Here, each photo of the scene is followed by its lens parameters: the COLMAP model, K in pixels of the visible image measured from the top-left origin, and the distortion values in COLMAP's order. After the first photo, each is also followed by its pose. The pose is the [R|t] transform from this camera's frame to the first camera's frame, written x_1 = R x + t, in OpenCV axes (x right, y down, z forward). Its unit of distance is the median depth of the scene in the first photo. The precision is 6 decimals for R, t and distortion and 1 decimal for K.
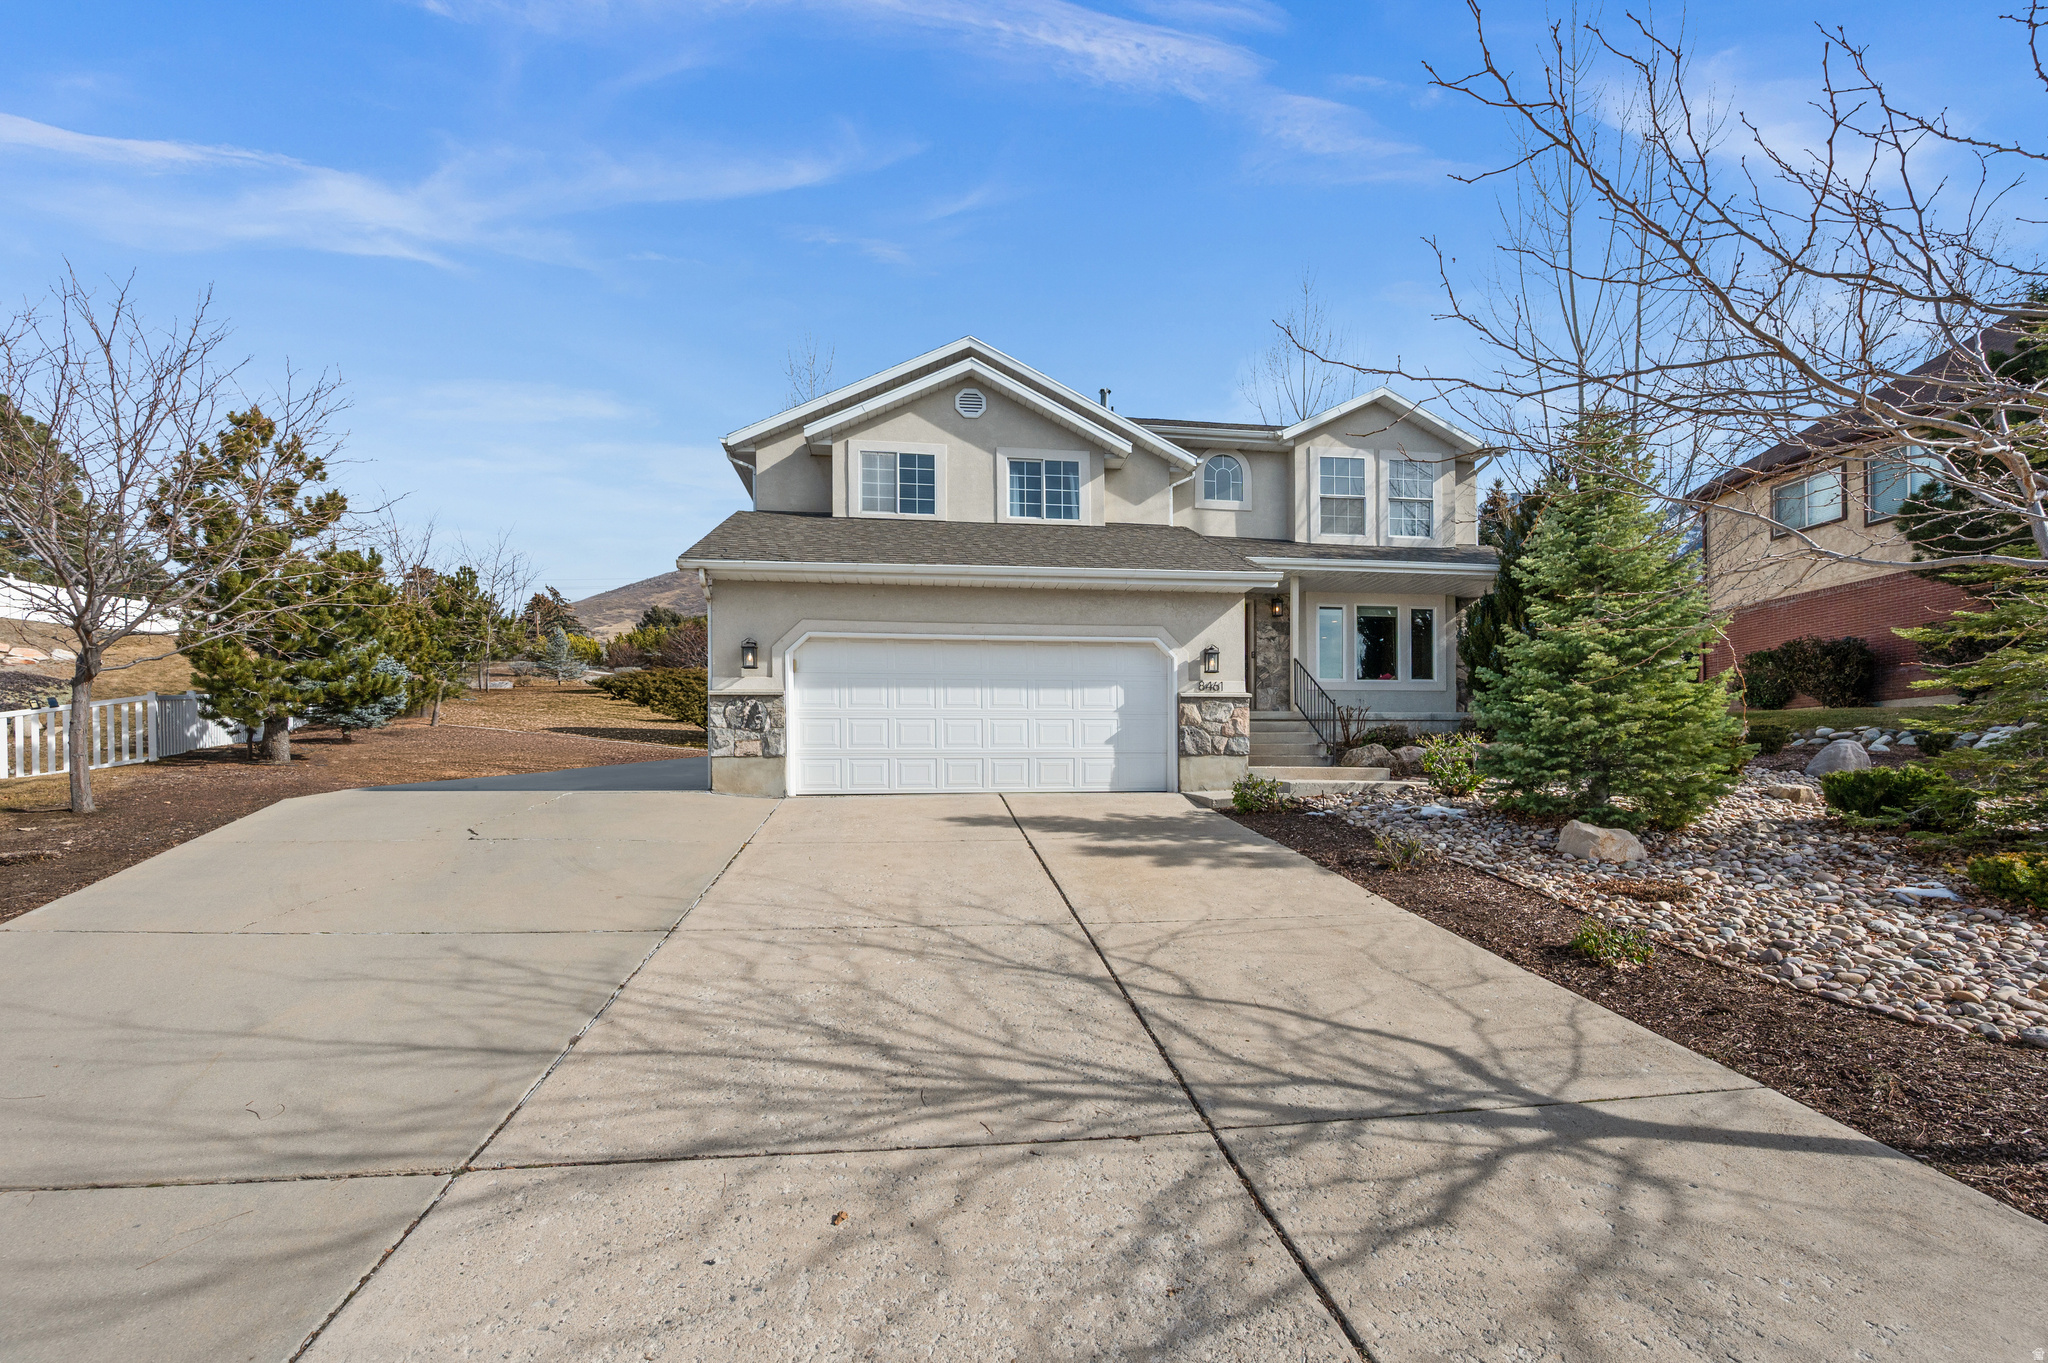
lens RADIAL K [[740.1, 0, 1030.7], [0, 740.1, 711.3], [0, 0, 1]] dist [-0.000725, -0.000065]
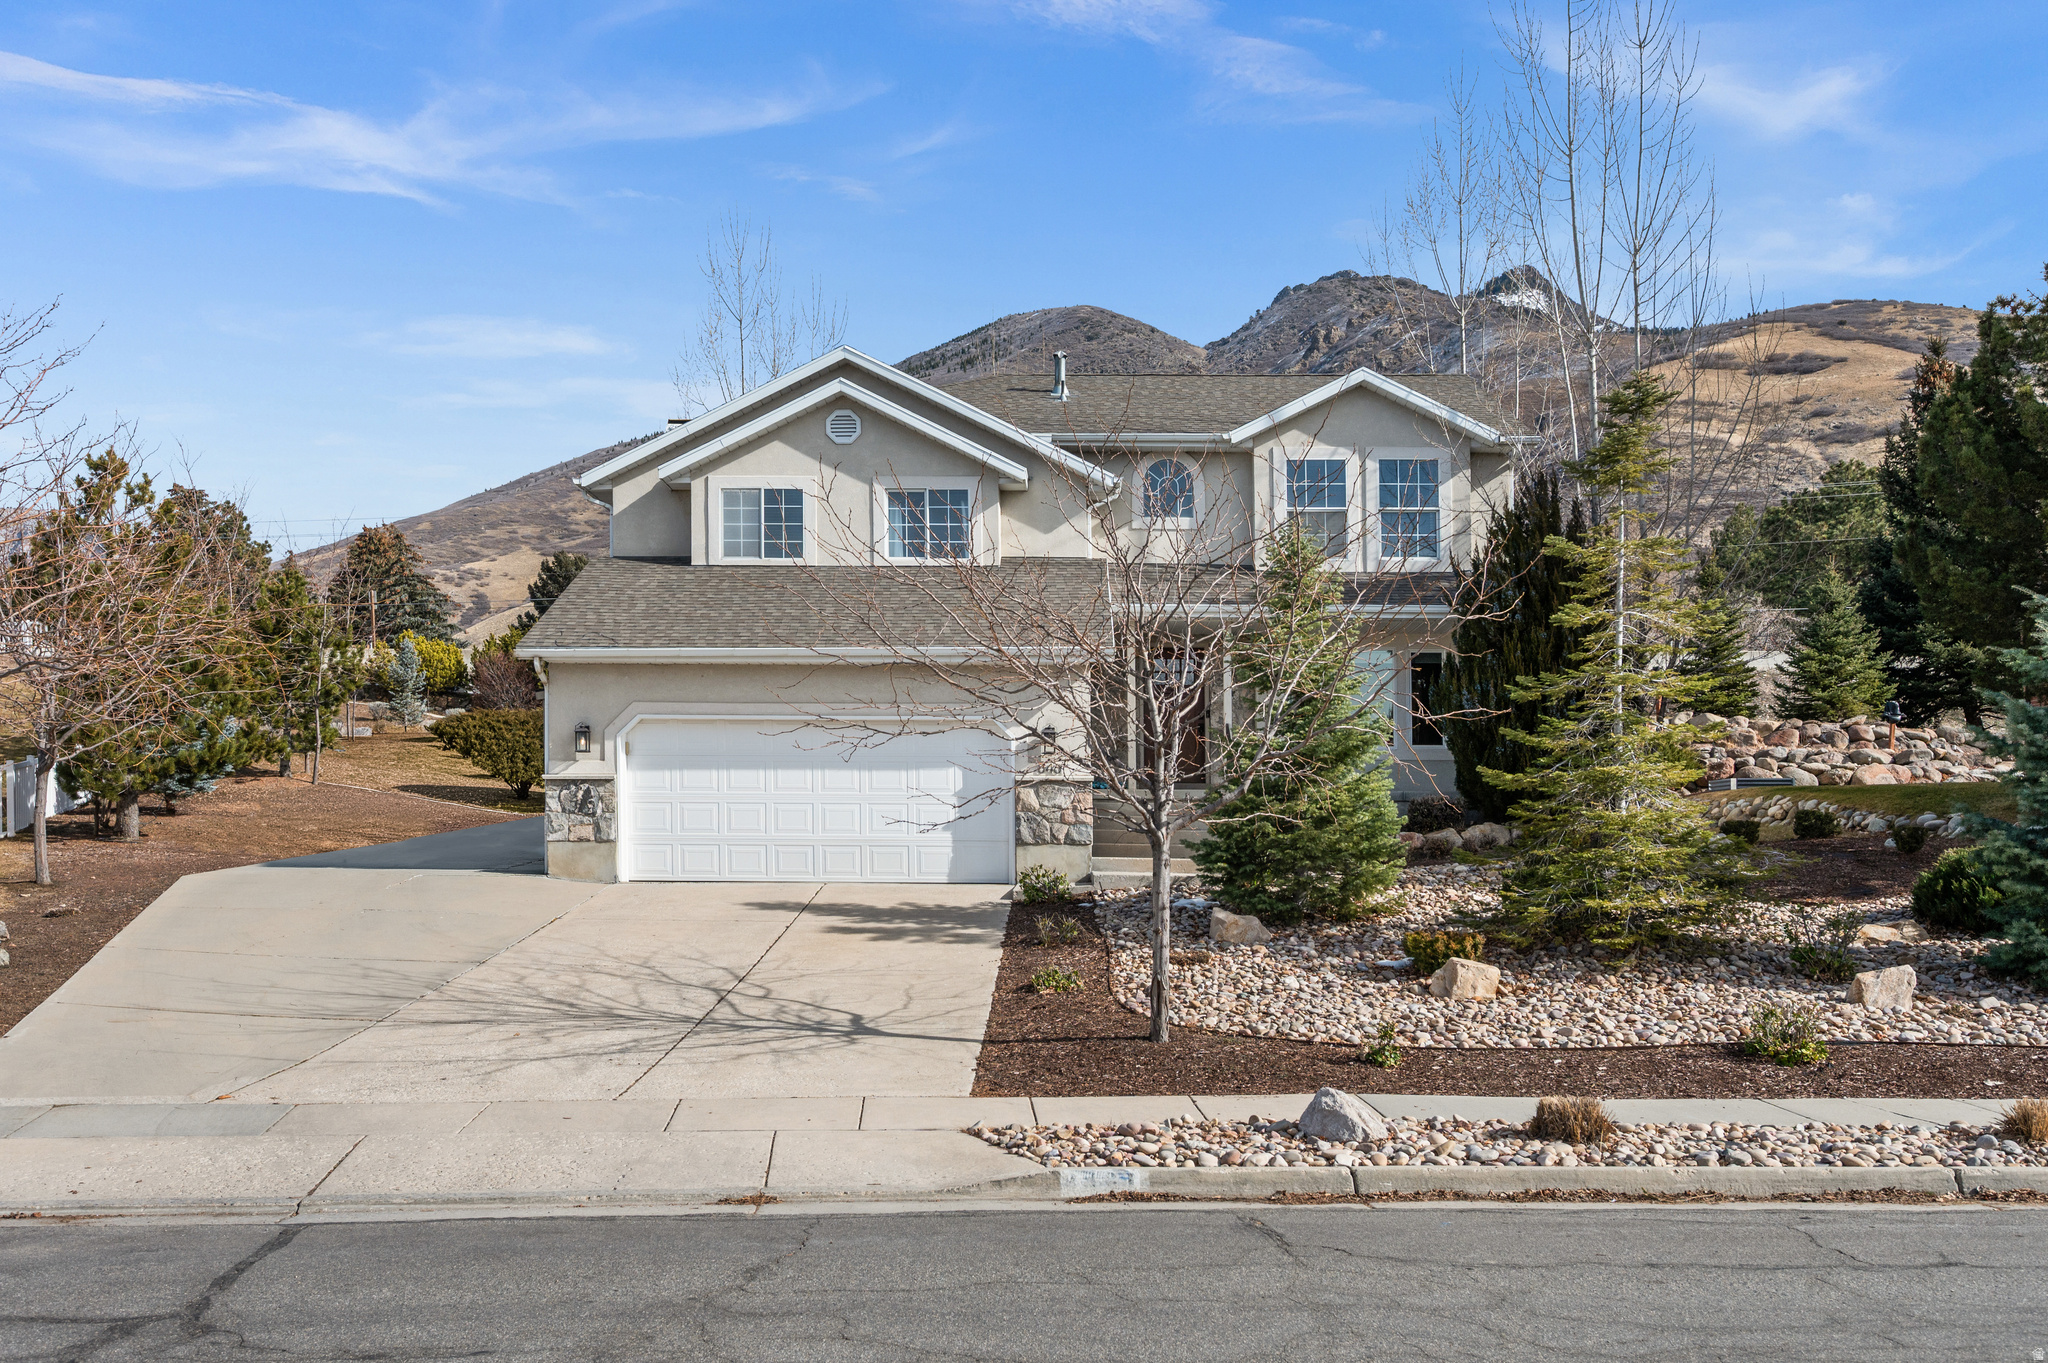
lens RADIAL K [[1771.6, 0, 1024.0], [0, 1771.6, 681.5], [0, 0, 1]] dist [0.004390, -0.002881]
pose [[0.973971, -0.009996, -0.226454, 0.585348], [0.005466, 0.999772, -0.020621, -0.079992], [0.226609, 0.018846, 0.973804, -0.942047]]
